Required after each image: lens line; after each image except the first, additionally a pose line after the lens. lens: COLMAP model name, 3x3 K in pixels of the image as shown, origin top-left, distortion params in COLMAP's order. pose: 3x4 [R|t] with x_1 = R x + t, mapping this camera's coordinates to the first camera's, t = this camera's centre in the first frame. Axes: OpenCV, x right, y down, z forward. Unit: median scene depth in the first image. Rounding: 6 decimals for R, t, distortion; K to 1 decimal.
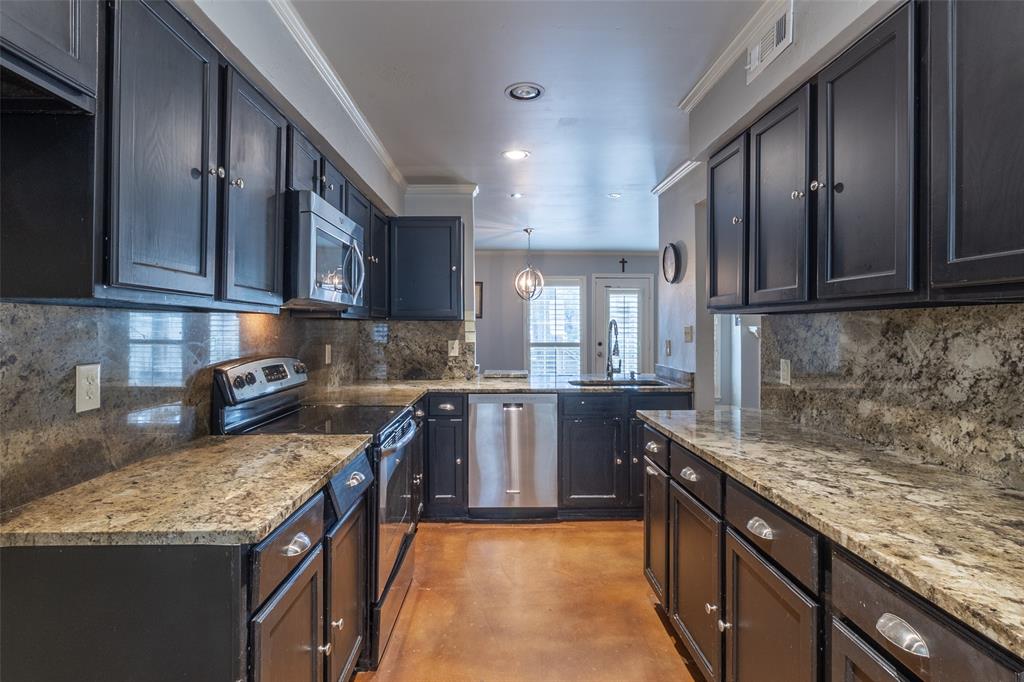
lens RADIAL K [[504.2, 0, 510.5], [0, 504.2, 331.4], [0, 0, 1]] dist [0.000348, 0.000208]
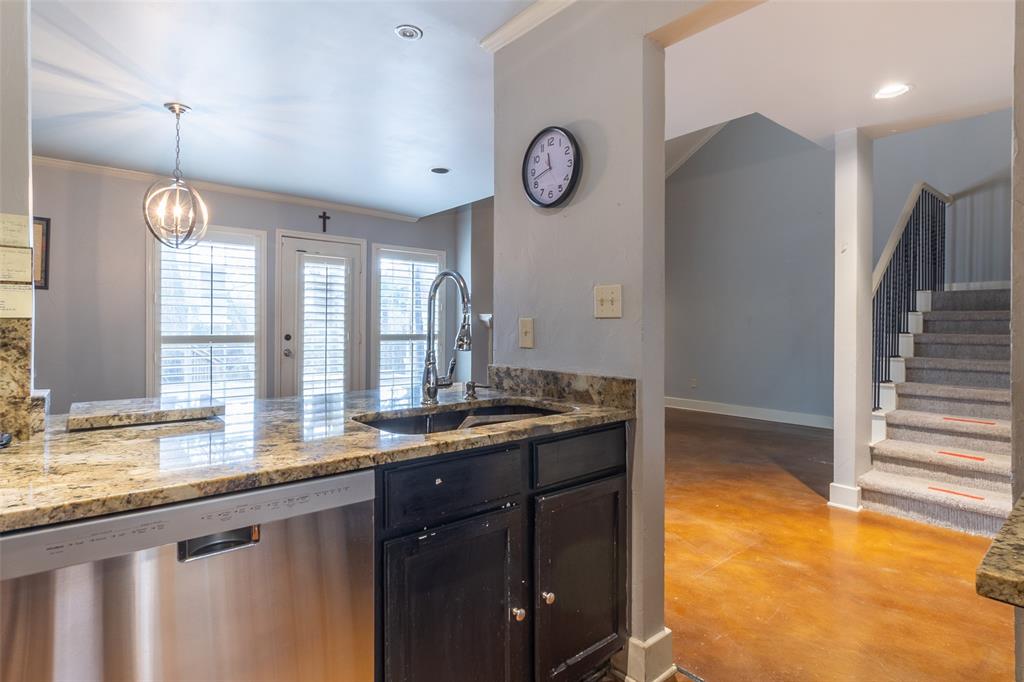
lens RADIAL K [[521.4, 0, 508.1], [0, 521.4, 326.5], [0, 0, 1]] dist [-0.001004, -0.000379]
pose [[0.783130, 0.001192, 0.621857, -0.020756], [0.001496, 0.999992, -0.003801, 0.013957], [-0.621856, 0.003907, 0.783122, 0.294146]]
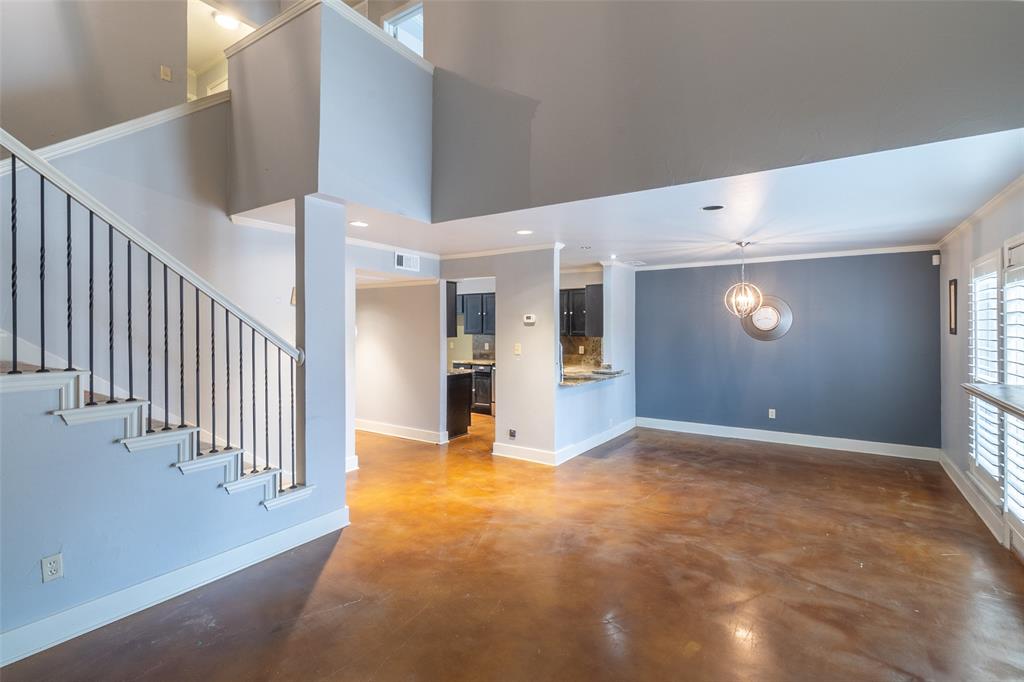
lens RADIAL K [[475.2, 0, 509.8], [0, 475.2, 327.2], [0, 0, 1]] dist [0.003778, 0.000145]
pose [[-0.581272, 0.000959, -0.813708, 0.785754], [-0.005747, 0.999970, 0.005283, -0.035699], [0.813689, 0.007747, -0.581249, 0.892465]]
